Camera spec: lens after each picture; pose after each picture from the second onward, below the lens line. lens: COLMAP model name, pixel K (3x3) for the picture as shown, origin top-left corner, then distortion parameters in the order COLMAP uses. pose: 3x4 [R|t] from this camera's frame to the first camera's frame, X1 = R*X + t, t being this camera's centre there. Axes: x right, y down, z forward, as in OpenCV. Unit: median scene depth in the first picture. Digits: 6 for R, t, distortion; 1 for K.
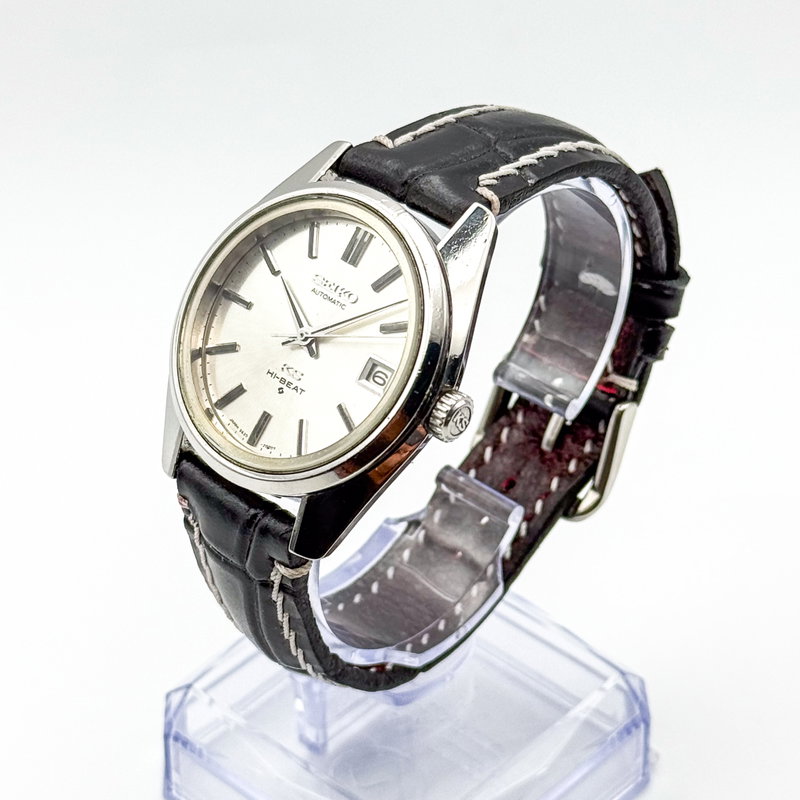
lens RADIAL K [[2314.2, 0, 403.1], [0, 2314.2, 397.0], [0, 0, 1]] dist [0.290639, 0.000000]
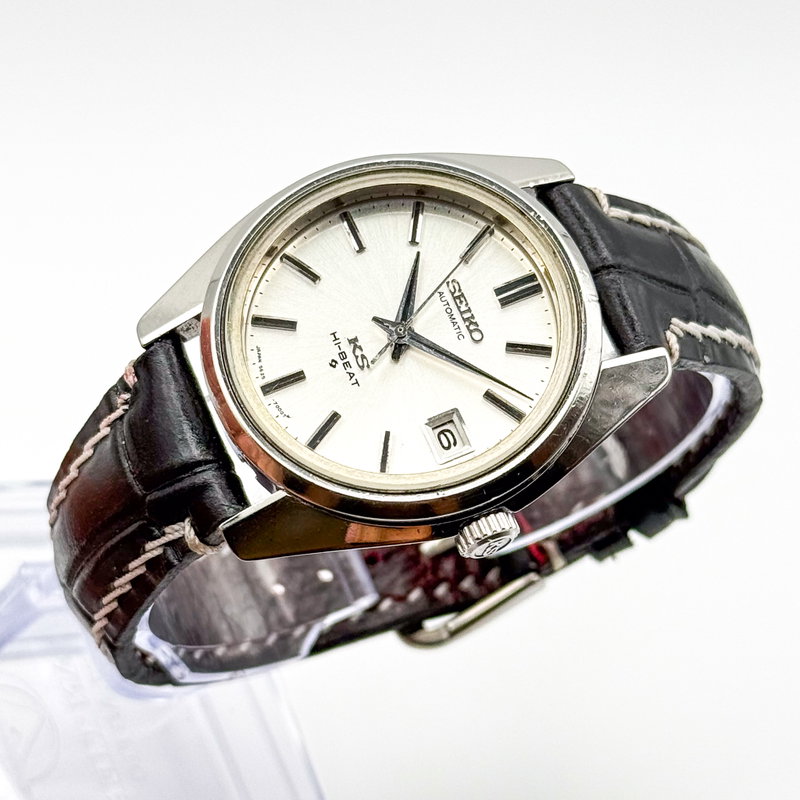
lens RADIAL K [[2314.2, 0, 400.6], [0, 2314.2, 405.3], [0, 0, 1]] dist [0.290639, 0.000000]
pose [[0.728282, 0.636320, 0.254366, -0.225643], [-0.649677, 0.759203, -0.039109, 0.024037], [-0.218001, -0.136774, 0.966317, 0.209894]]
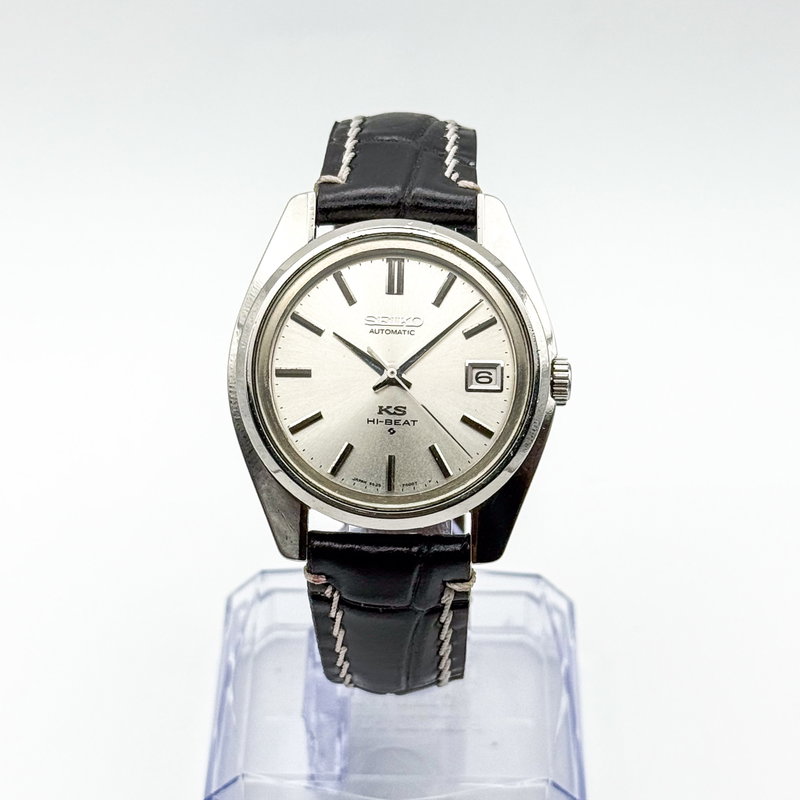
lens RADIAL K [[2314.2, 0, 400.7], [0, 2314.2, 403.3], [0, 0, 1]] dist [0.290639, 0.000000]
pose [[0.749083, -0.395402, 0.531538, -0.579413], [0.386105, 0.912565, 0.134714, -0.148051], [-0.538329, 0.104317, 0.836253, 0.129266]]
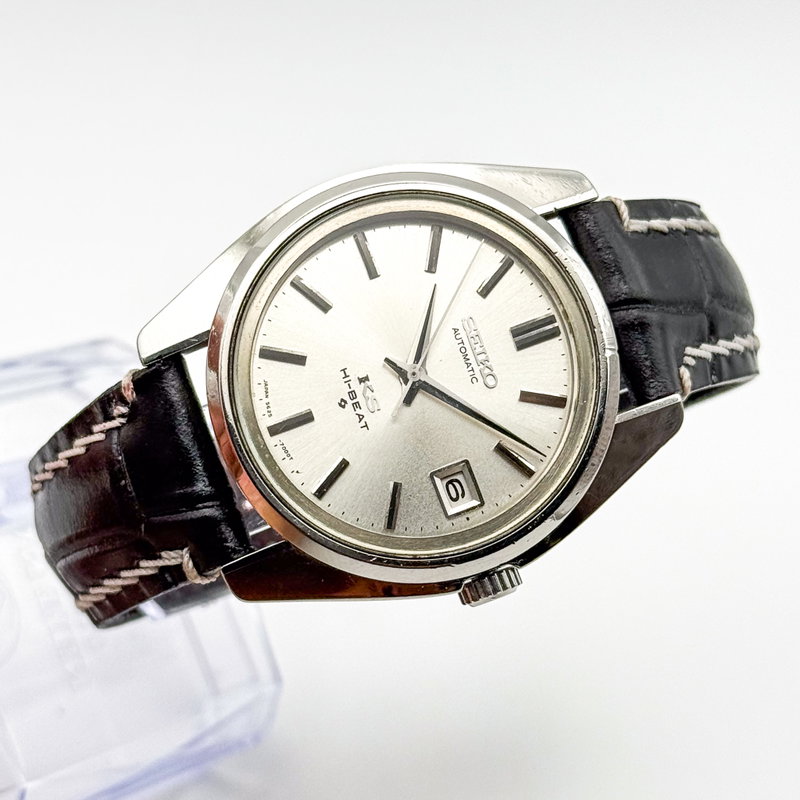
lens RADIAL K [[2314.2, 0, 402.6], [0, 2314.2, 399.1], [0, 0, 1]] dist [0.290639, 0.000000]
pose [[0.671867, 0.577330, 0.463988, -0.393336], [-0.692122, 0.712441, 0.115737, -0.105693], [-0.263746, -0.398896, 0.878248, 0.300350]]
